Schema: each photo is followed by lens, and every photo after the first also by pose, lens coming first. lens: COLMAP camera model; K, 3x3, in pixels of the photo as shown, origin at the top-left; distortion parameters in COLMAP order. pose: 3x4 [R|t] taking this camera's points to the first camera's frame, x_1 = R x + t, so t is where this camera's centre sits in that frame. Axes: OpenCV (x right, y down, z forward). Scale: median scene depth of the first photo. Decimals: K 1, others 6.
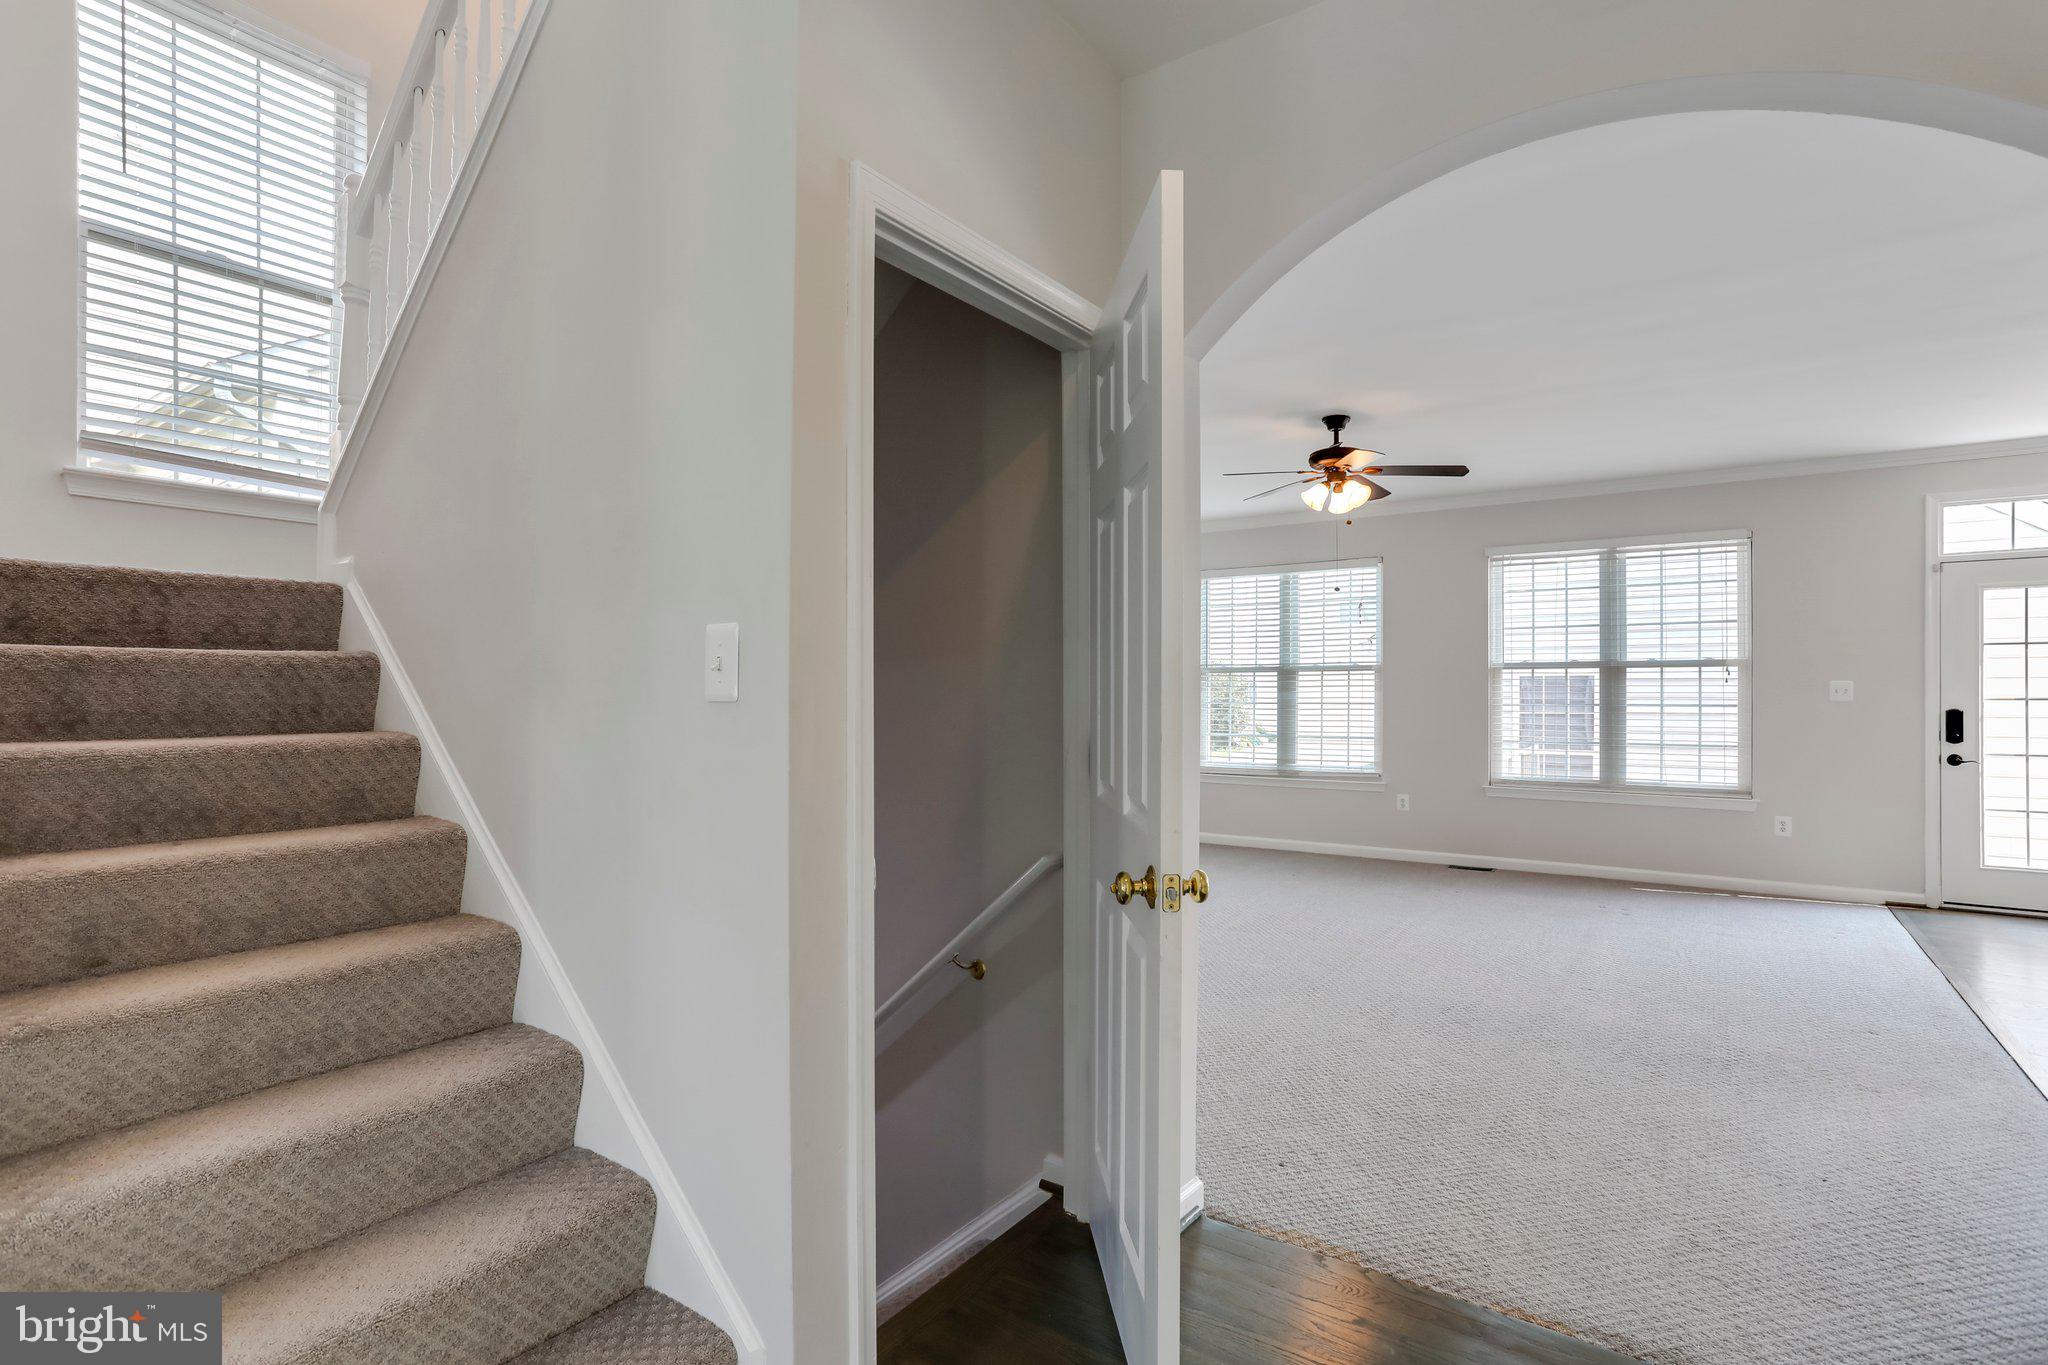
lens RADIAL K [[1002.3, 0, 1003.9], [0, 1002.3, 706.9], [0, 0, 1]] dist [-0.047500, 0.023502]
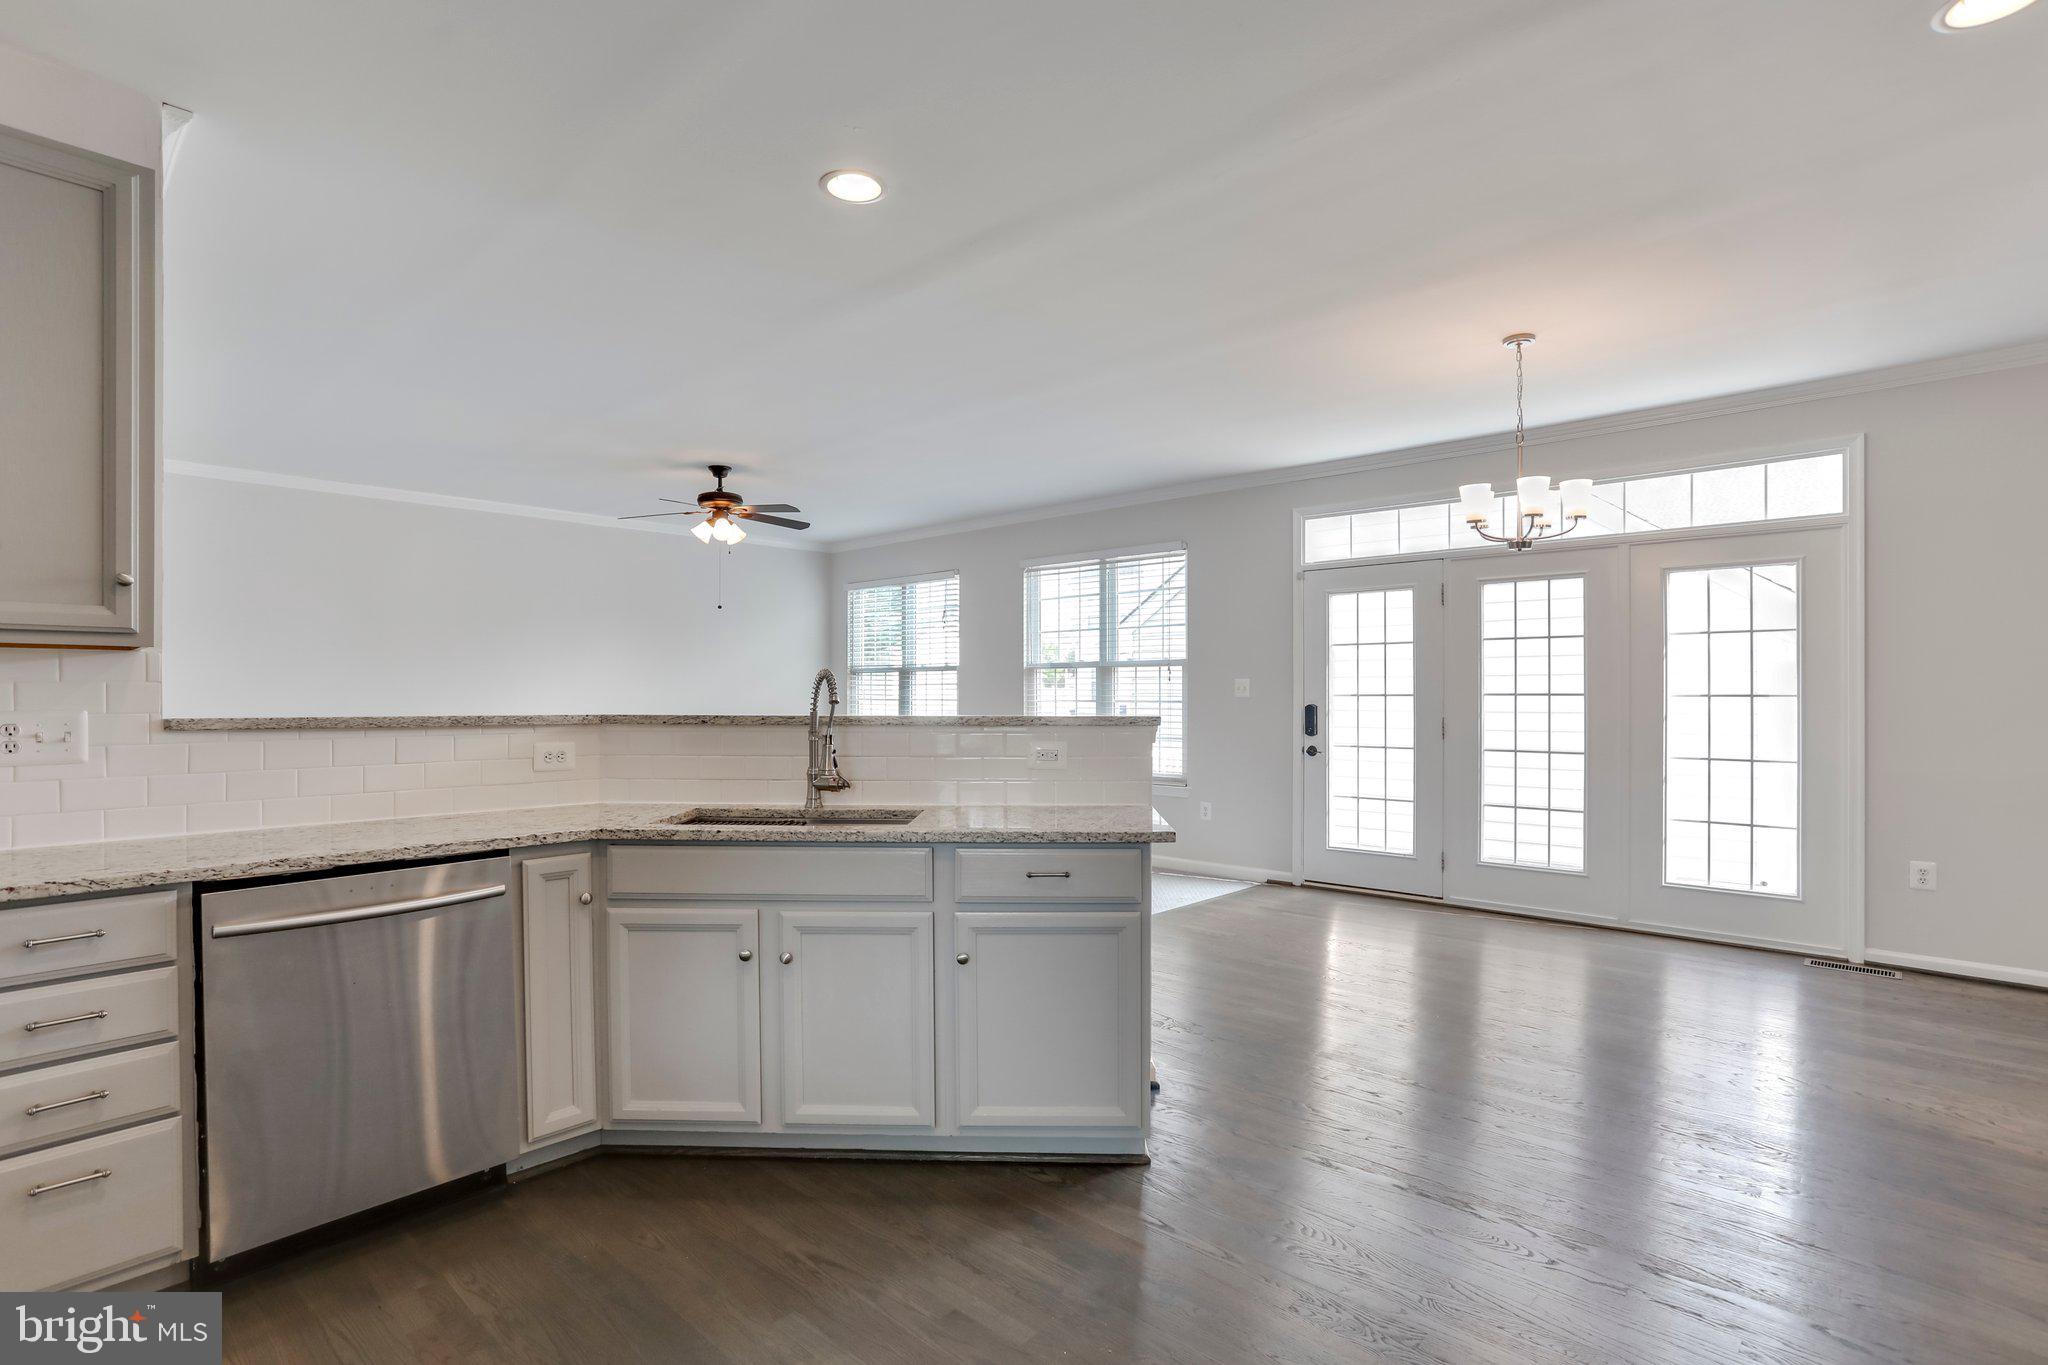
lens RADIAL K [[1002.3, 0, 1029.5], [0, 1002.3, 690.9], [0, 0, 1]] dist [-0.054485, 0.023606]
pose [[0.994366, -0.006979, -0.105773, 0.671340], [0.006246, 0.999954, -0.007259, -0.005887], [0.105819, 0.006557, 0.994364, -0.125543]]
